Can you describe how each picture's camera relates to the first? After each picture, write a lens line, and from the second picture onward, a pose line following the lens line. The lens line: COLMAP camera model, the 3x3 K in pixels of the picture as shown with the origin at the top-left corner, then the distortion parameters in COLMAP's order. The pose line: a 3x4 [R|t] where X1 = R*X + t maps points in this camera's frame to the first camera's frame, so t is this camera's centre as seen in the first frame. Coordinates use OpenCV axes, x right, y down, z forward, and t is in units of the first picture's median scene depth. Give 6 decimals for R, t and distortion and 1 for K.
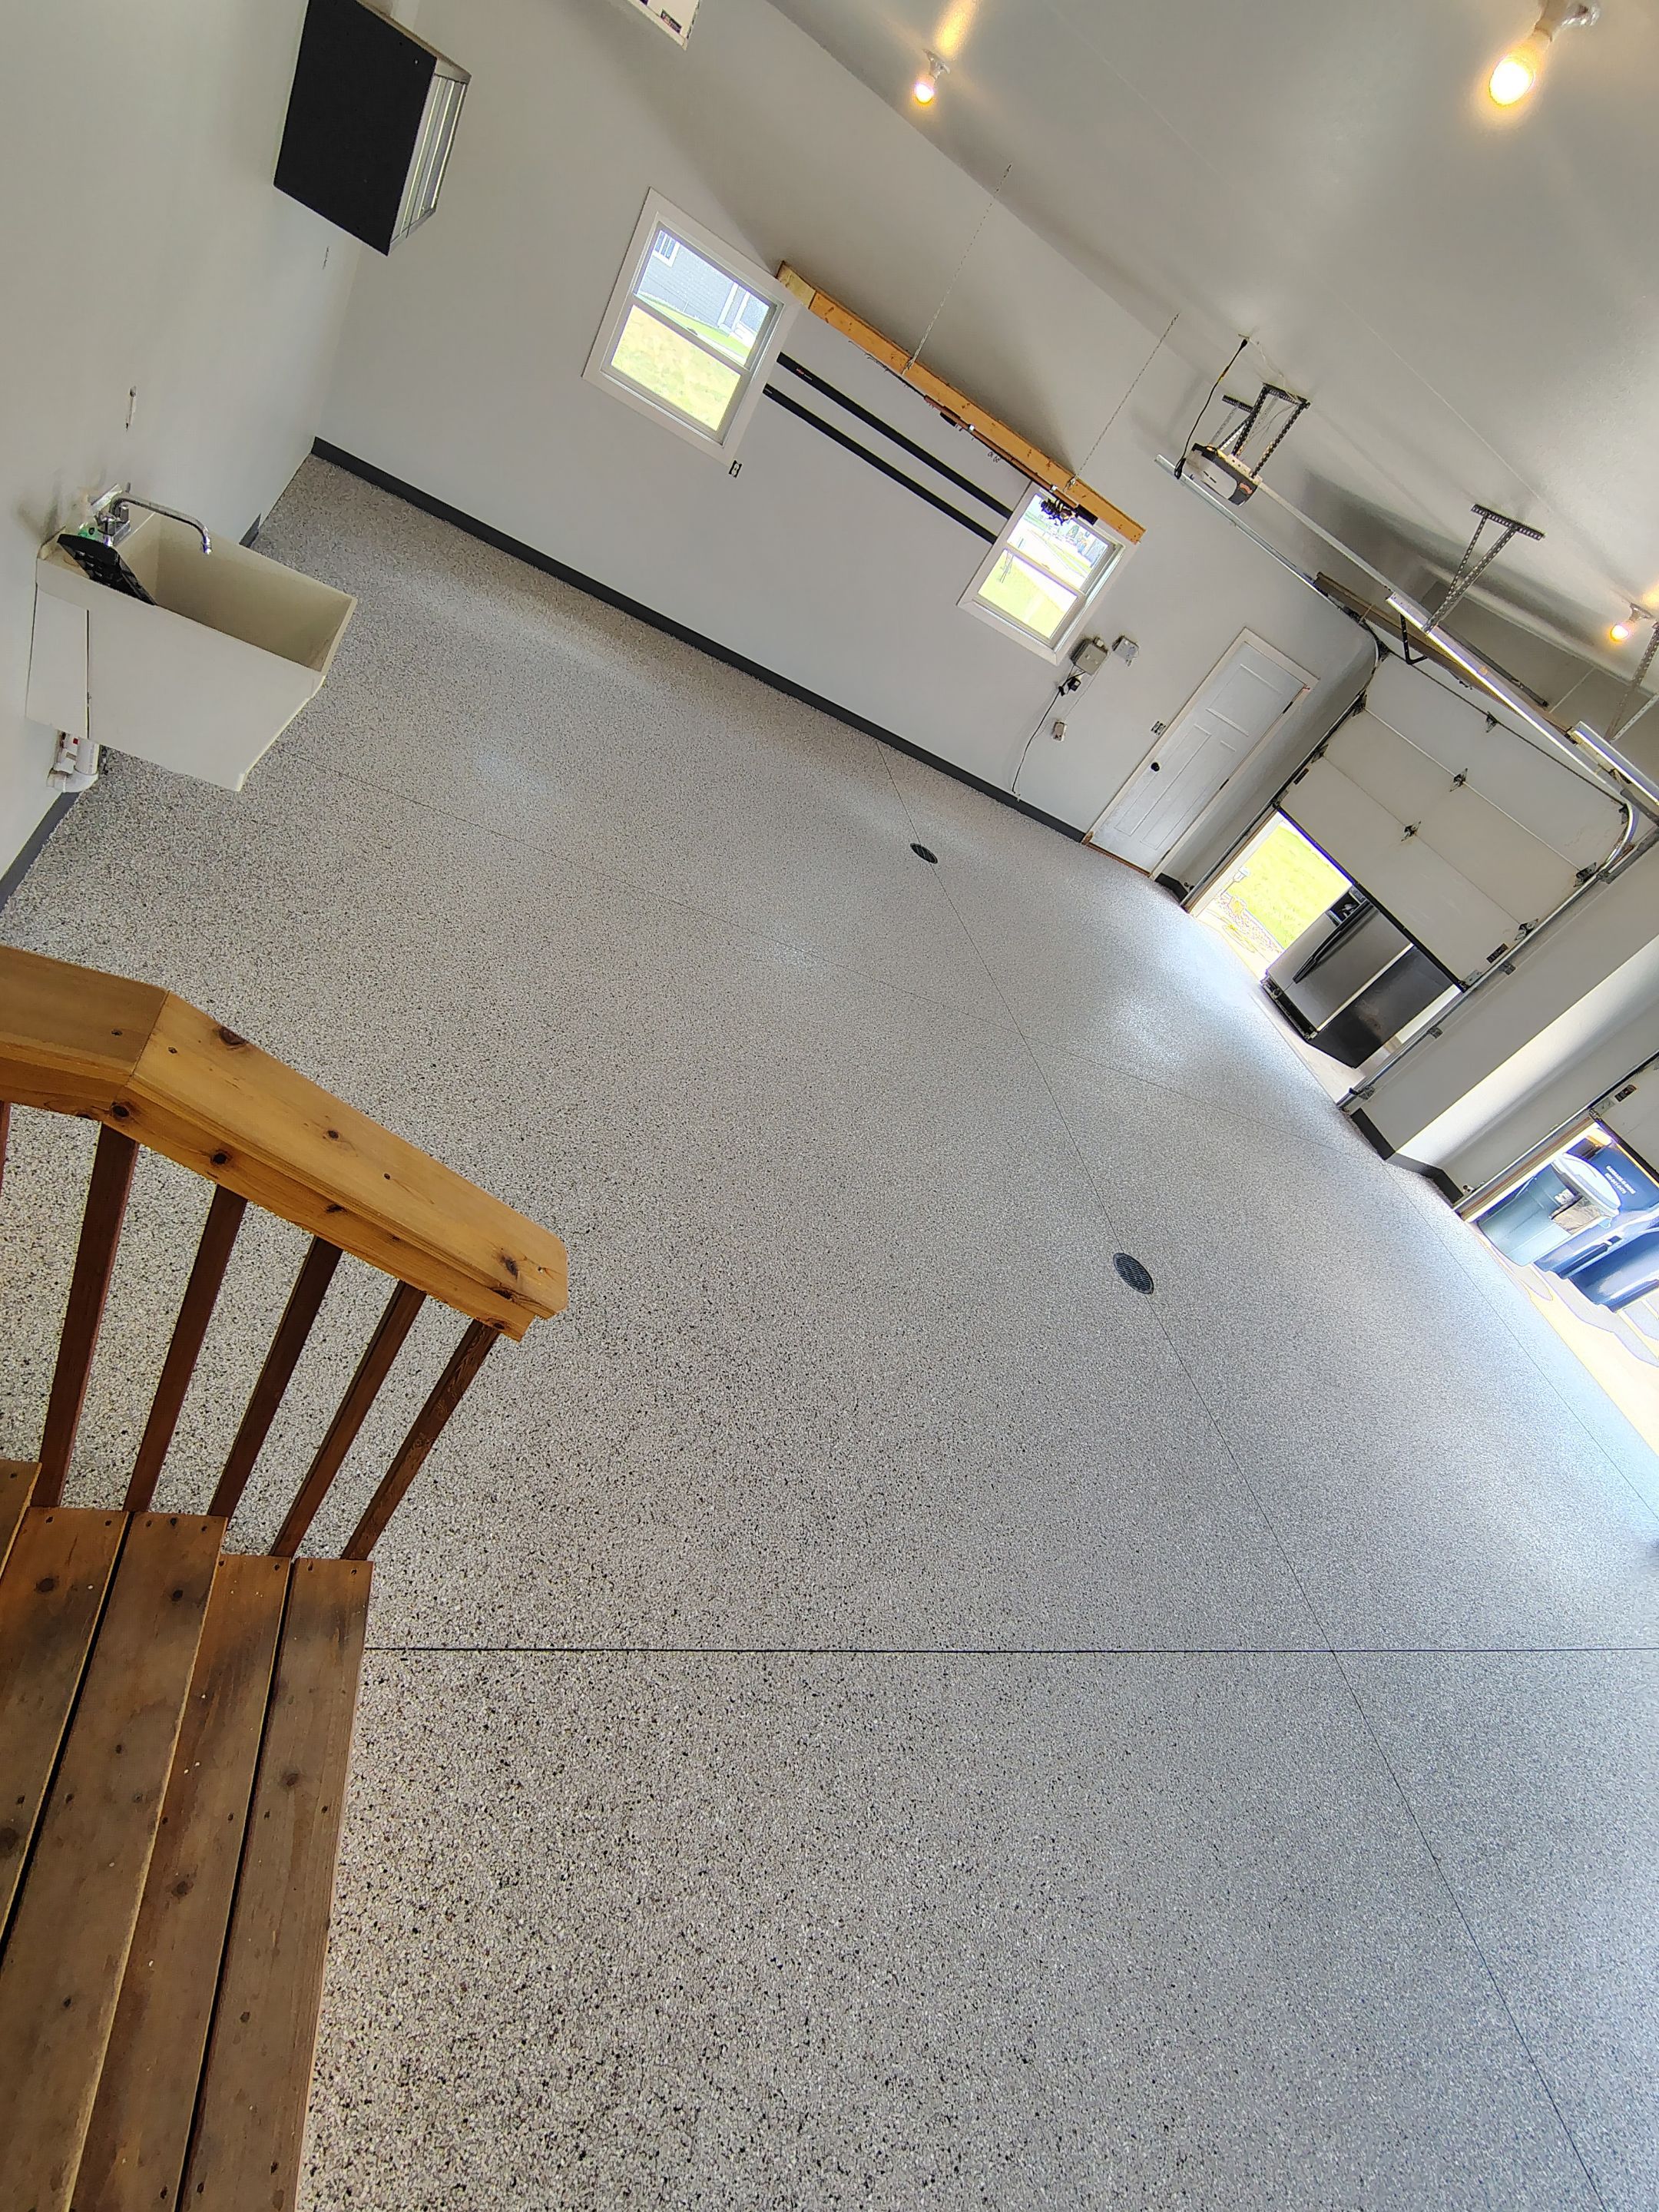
lens RADIAL K [[1027.9, 0, 812.5], [0, 1027.9, 1108.7], [0, 0, 1]] dist [-0.013608, 0.005592]
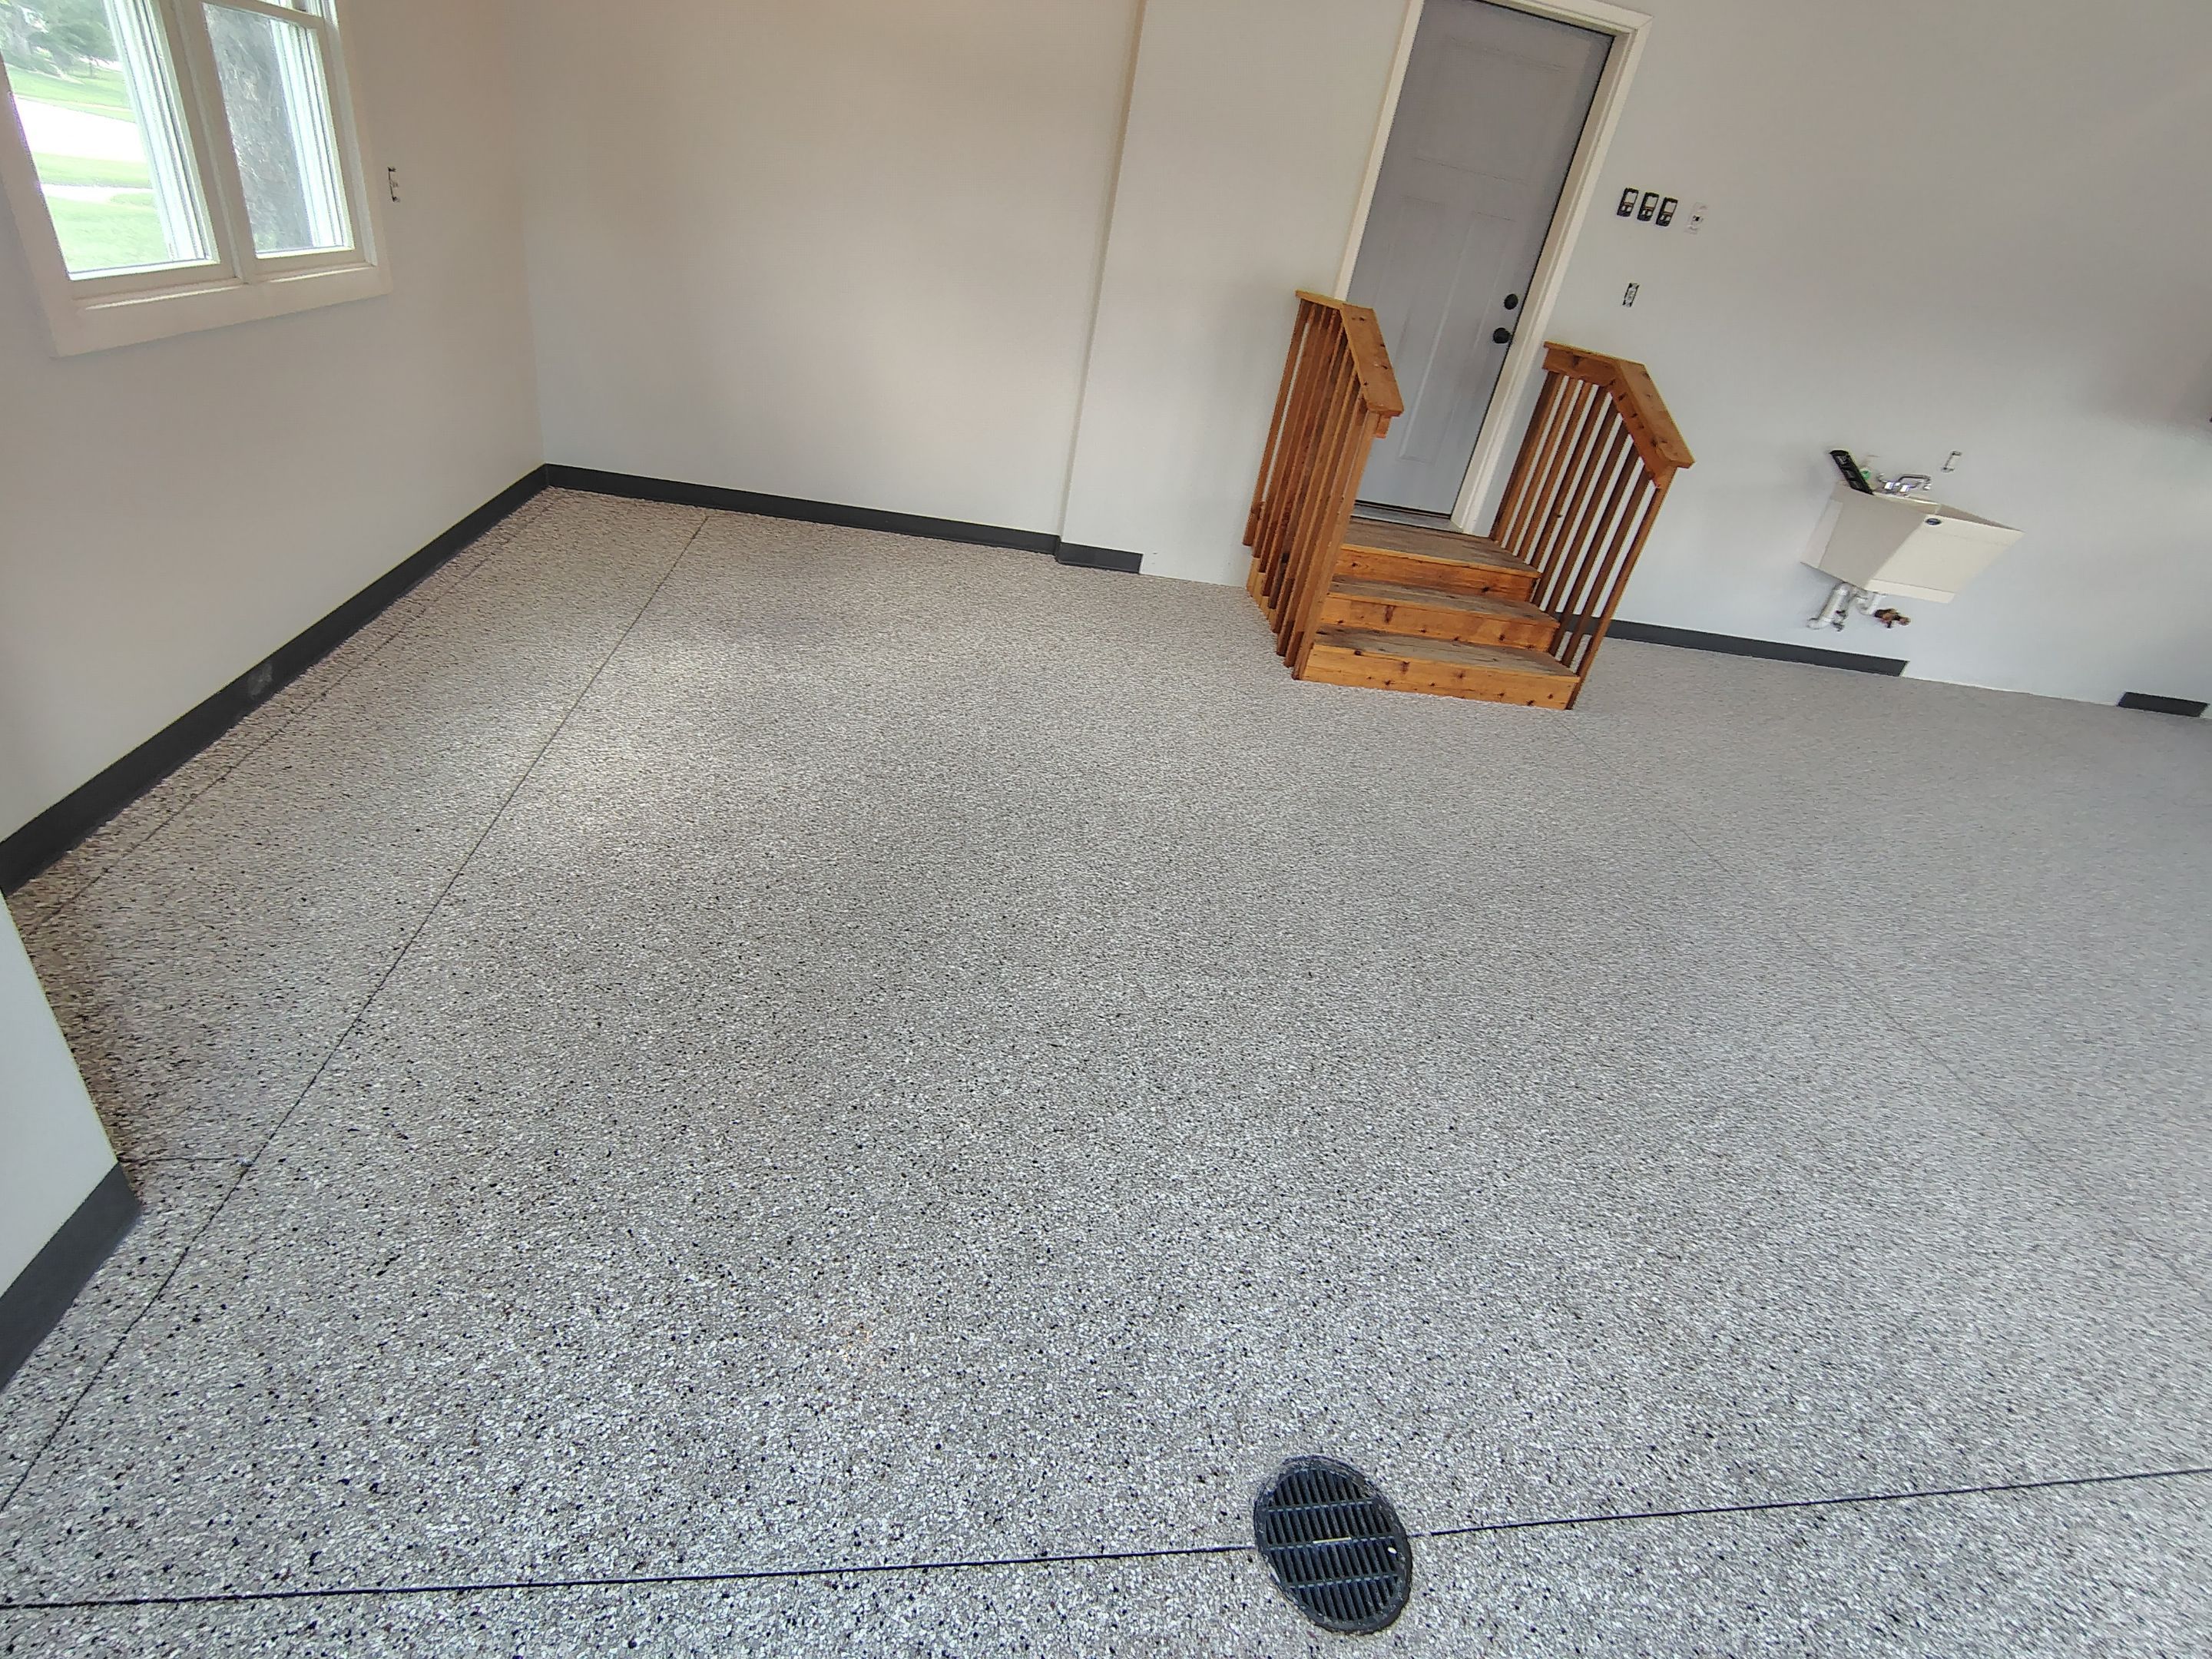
lens RADIAL K [[1015.3, 0, 1115.7], [0, 1015.3, 844.1], [0, 0, 1]] dist [-0.009230, 0.002014]
pose [[0.024895, 0.029031, -0.999268, 1.175350], [-0.756501, 0.653992, 0.000153, 0.958491], [0.653518, 0.755944, 0.038243, 0.343527]]
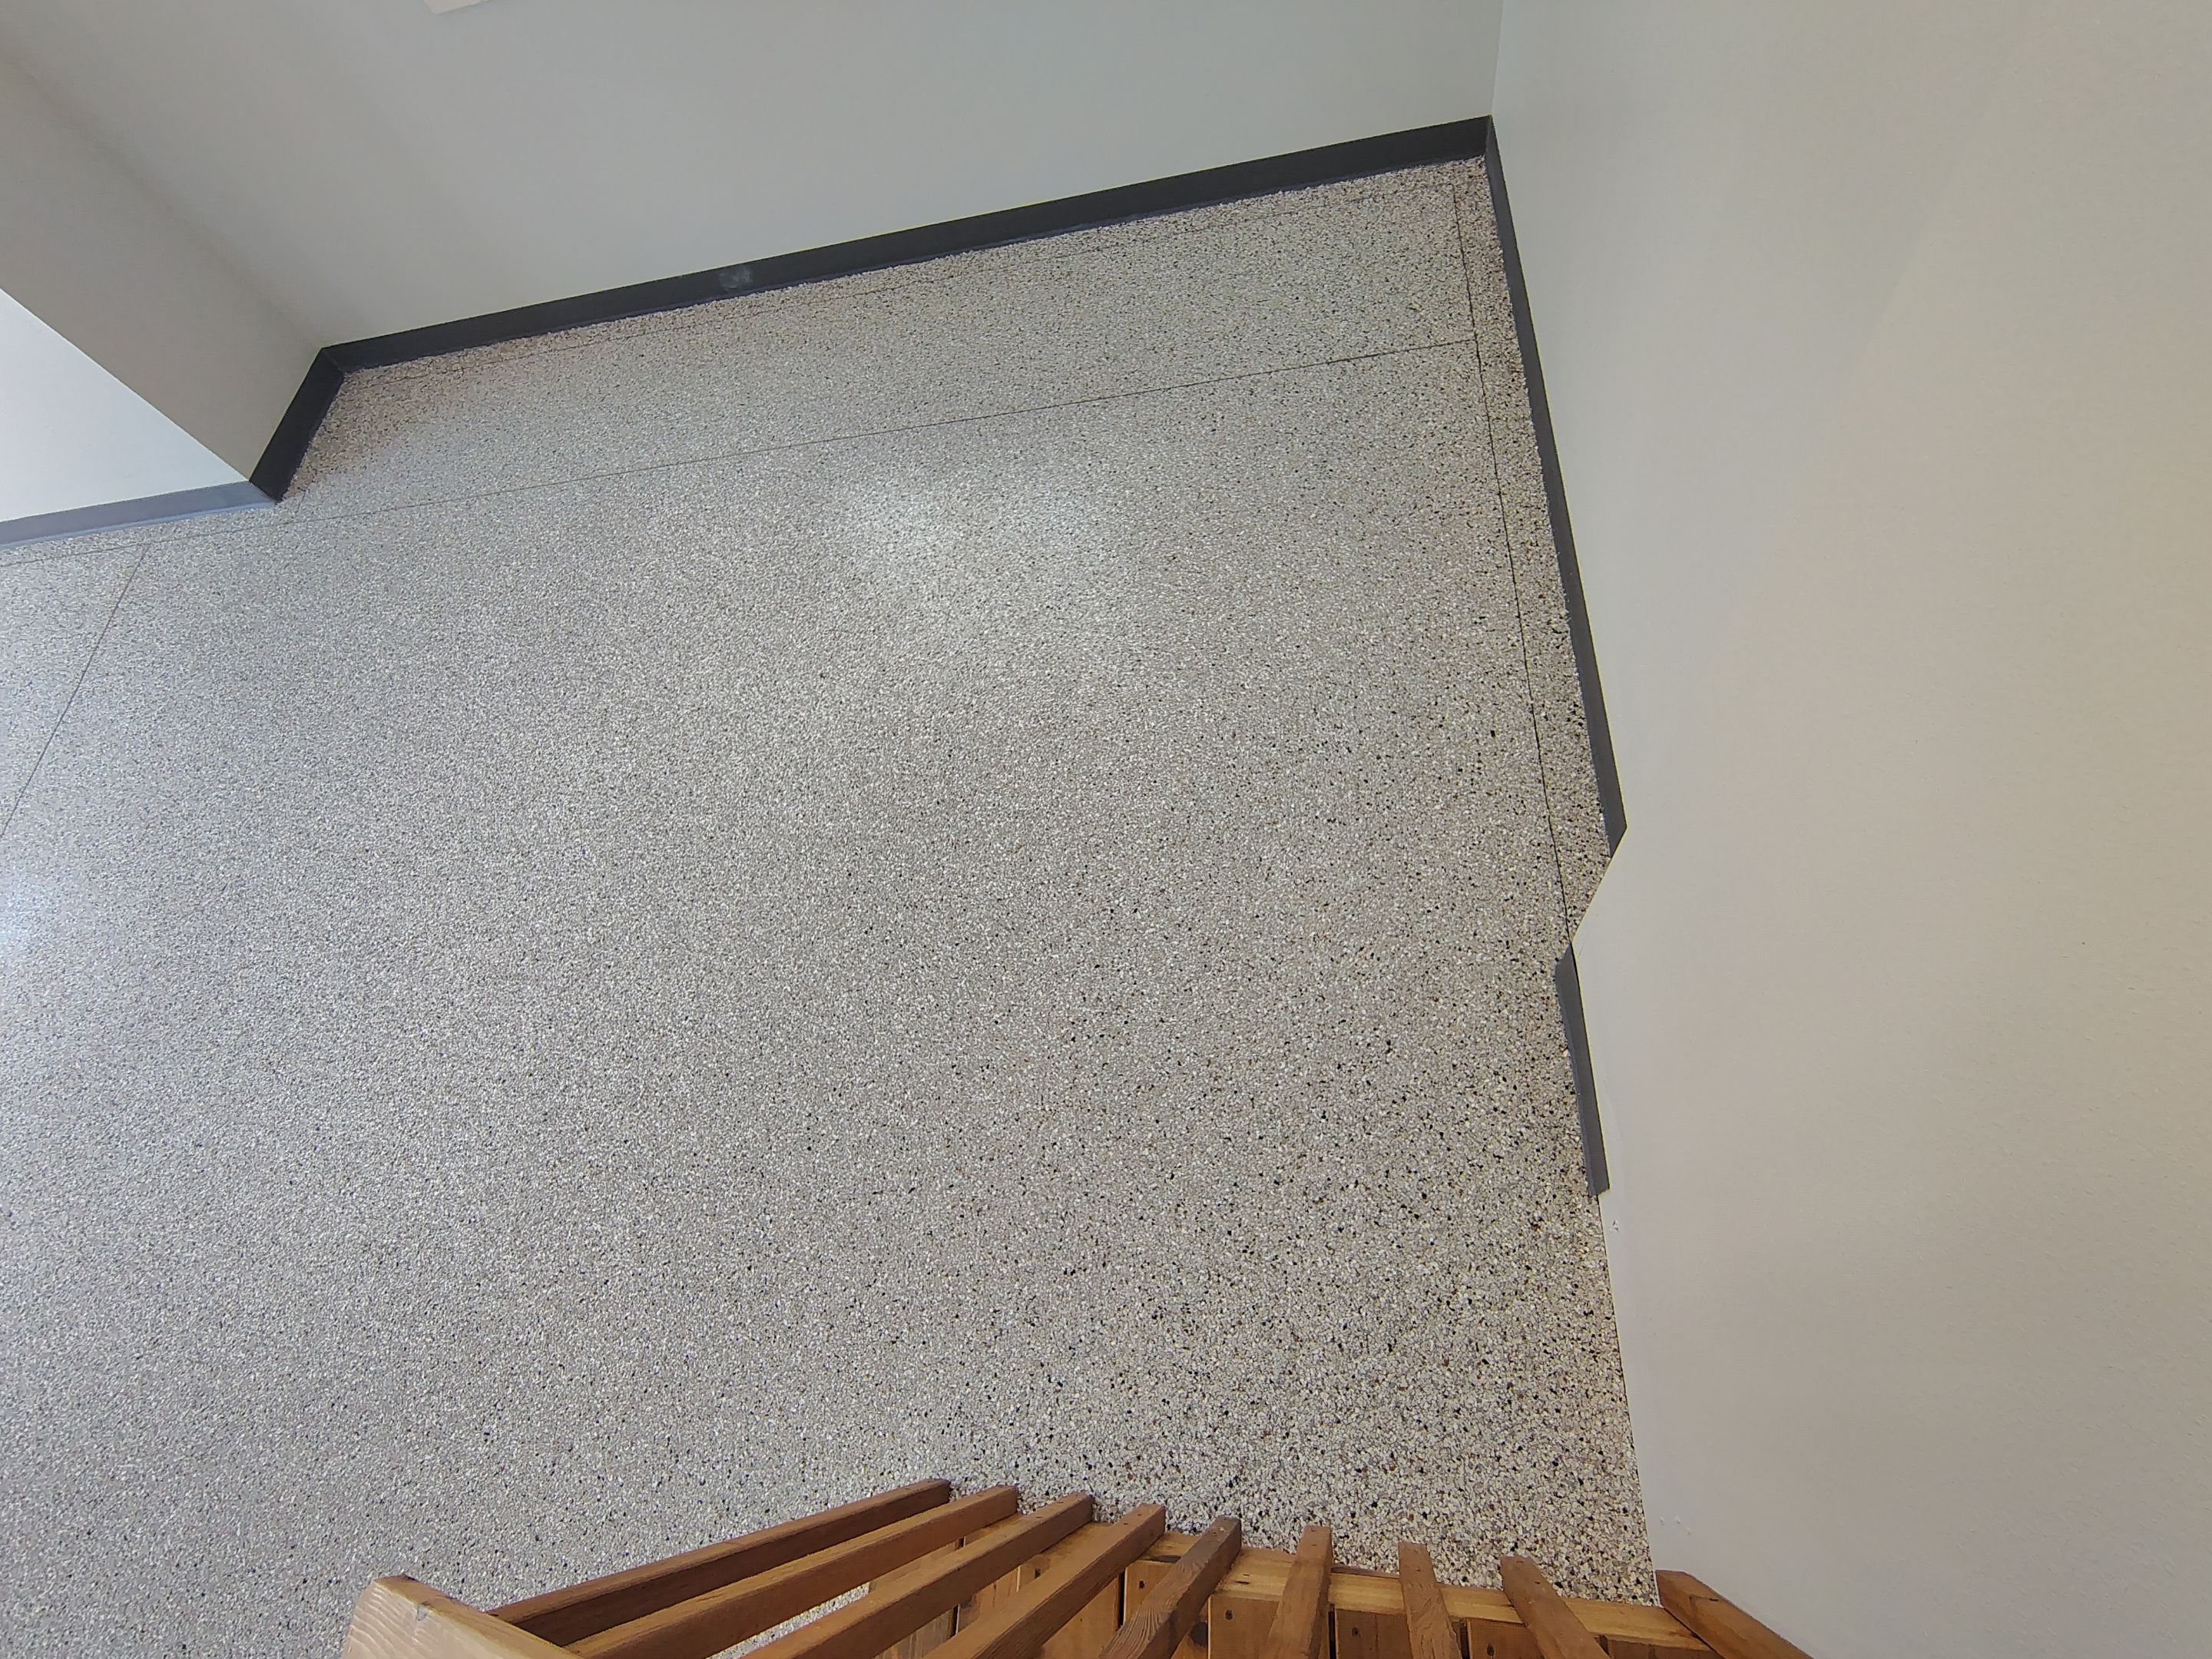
lens RADIAL K [[1044.2, 0, 1087.0], [0, 1044.2, 836.7], [0, 0, 1]] dist [-0.007971, 0.004334]
pose [[-0.928044, -0.335273, -0.162254, -0.103264], [-0.052144, -0.314379, 0.947864, 0.166923], [-0.368803, 0.888120, 0.274275, -0.136861]]
